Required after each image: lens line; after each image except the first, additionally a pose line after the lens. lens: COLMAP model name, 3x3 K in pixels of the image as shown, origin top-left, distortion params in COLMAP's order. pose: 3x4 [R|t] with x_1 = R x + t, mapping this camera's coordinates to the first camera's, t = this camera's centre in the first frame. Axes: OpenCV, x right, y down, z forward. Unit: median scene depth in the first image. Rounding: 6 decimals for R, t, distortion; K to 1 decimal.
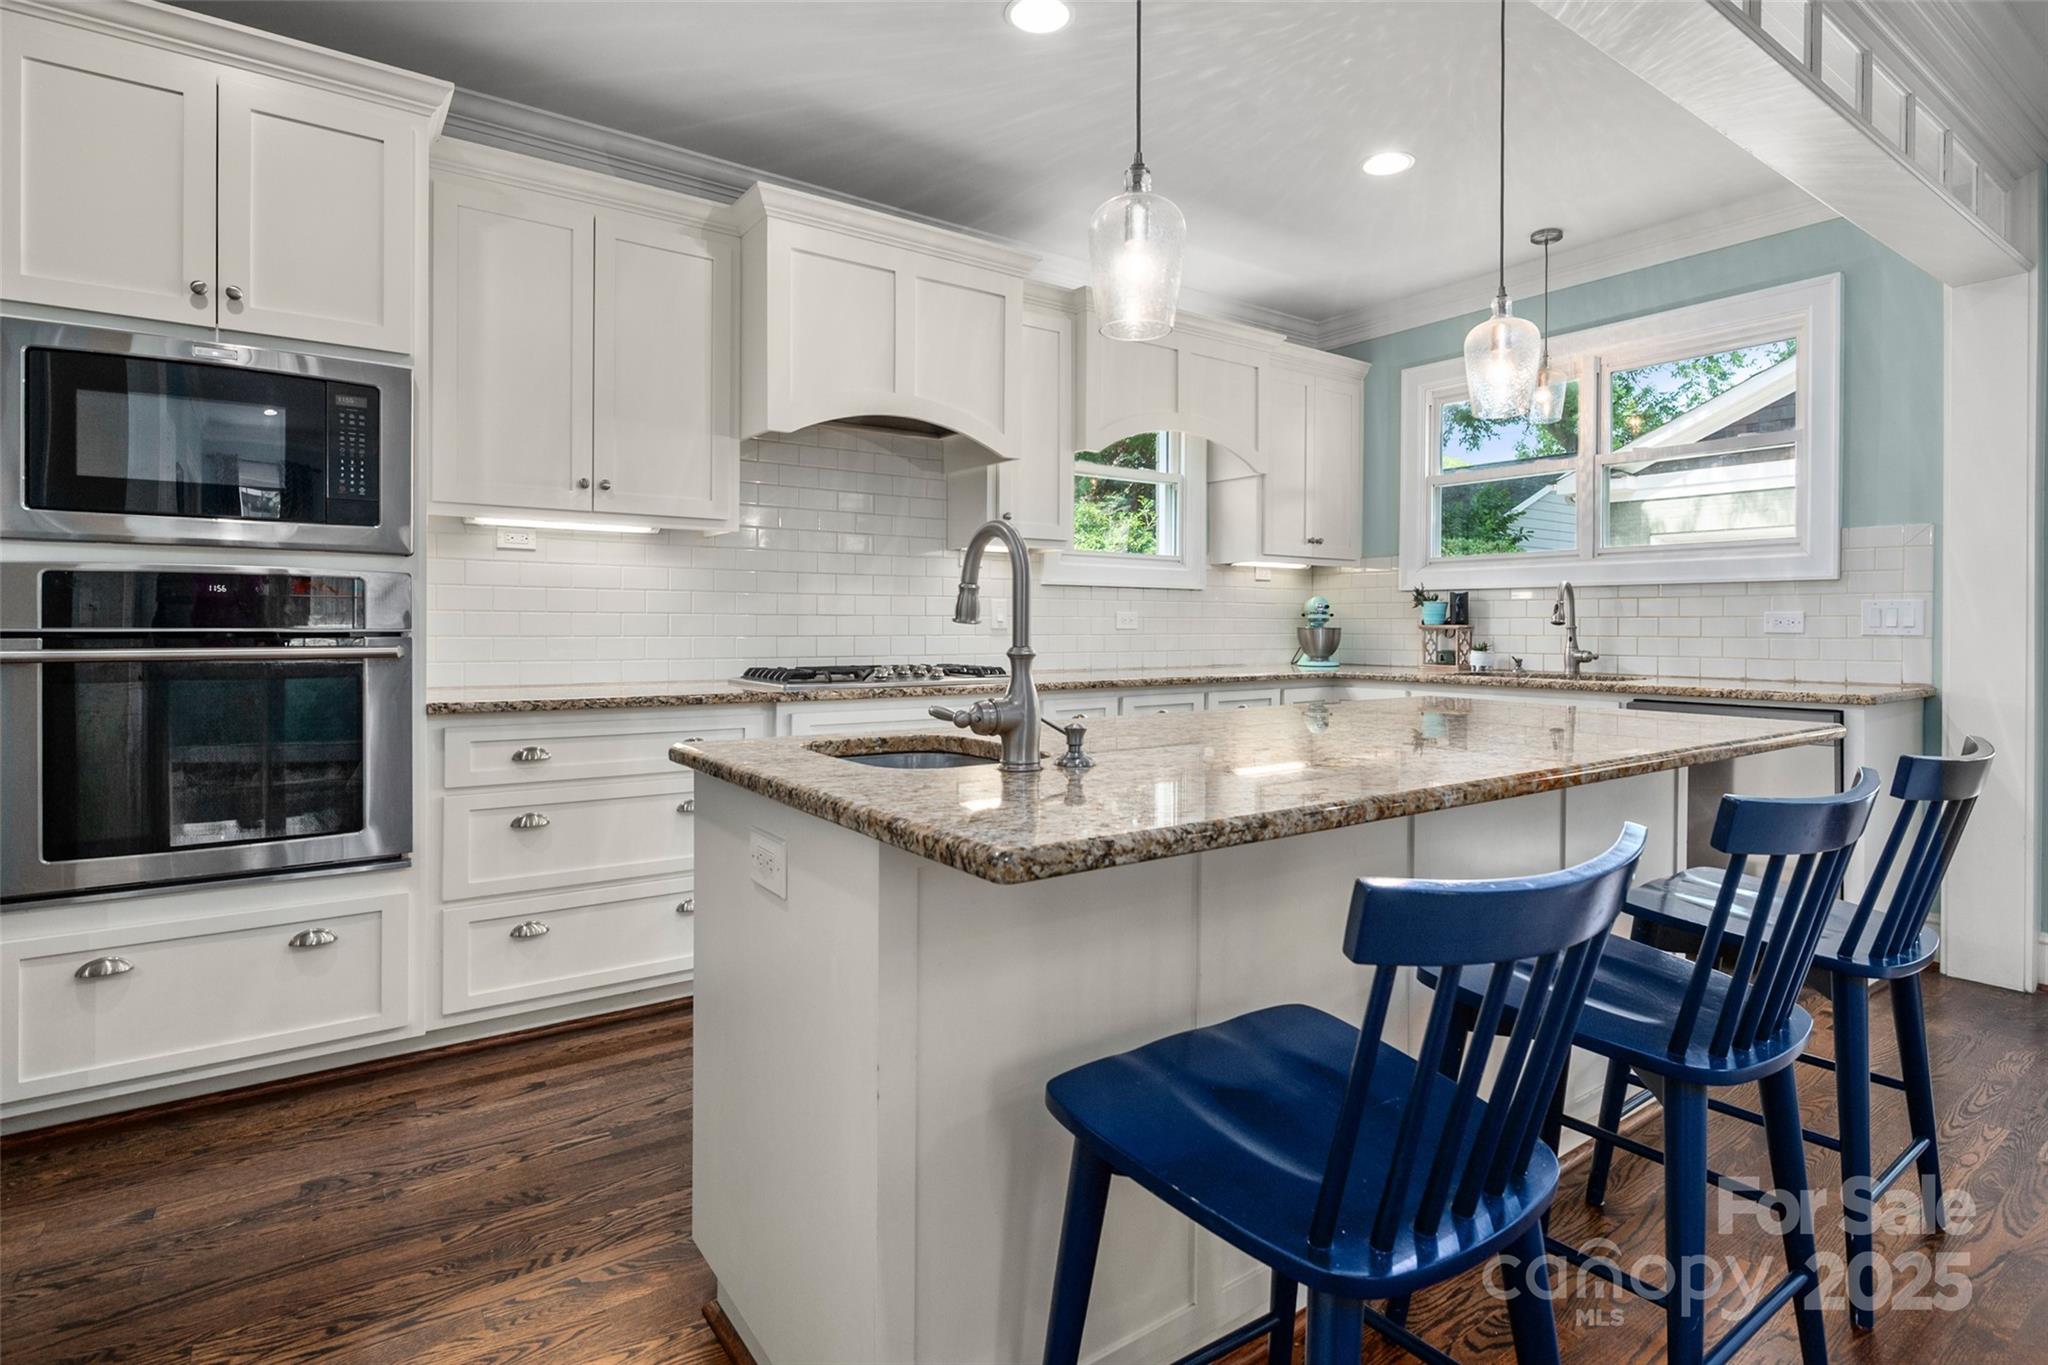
lens RADIAL K [[1020.5, 0, 1025.9], [0, 1020.5, 619.0], [0, 0, 1]] dist [0.003586, 0.000980]
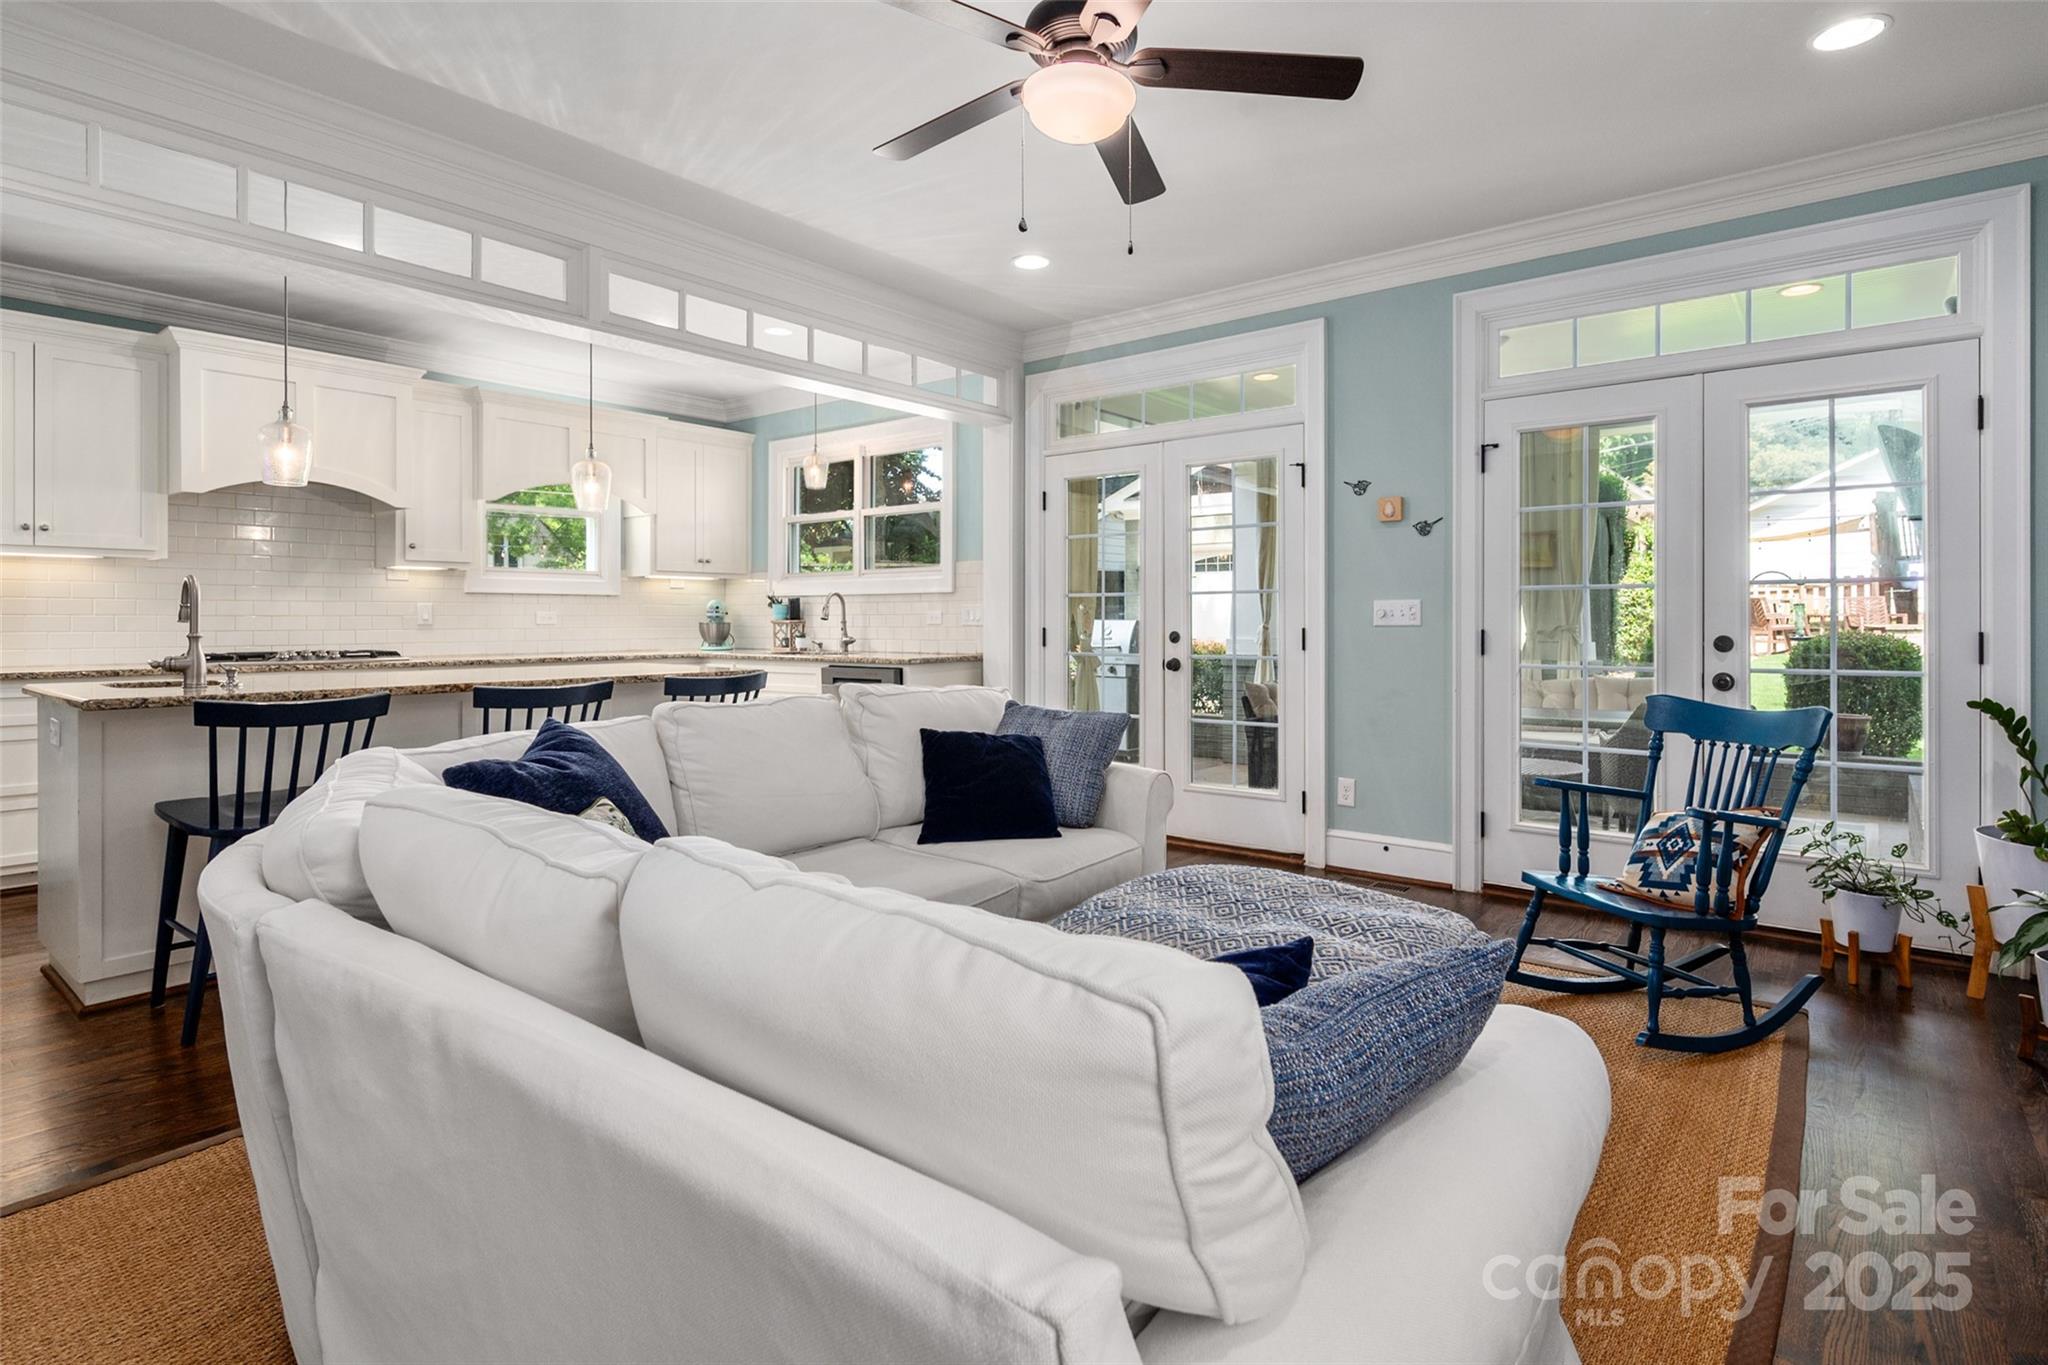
lens RADIAL K [[1020.5, 0, 1025.9], [0, 1020.5, 619.0], [0, 0, 1]] dist [0.003586, 0.000980]
pose [[0.964523, -0.004722, 0.263957, 0.449378], [0.003305, 0.999978, 0.005811, -0.004233], [-0.263979, -0.004732, 0.964517, -0.635609]]
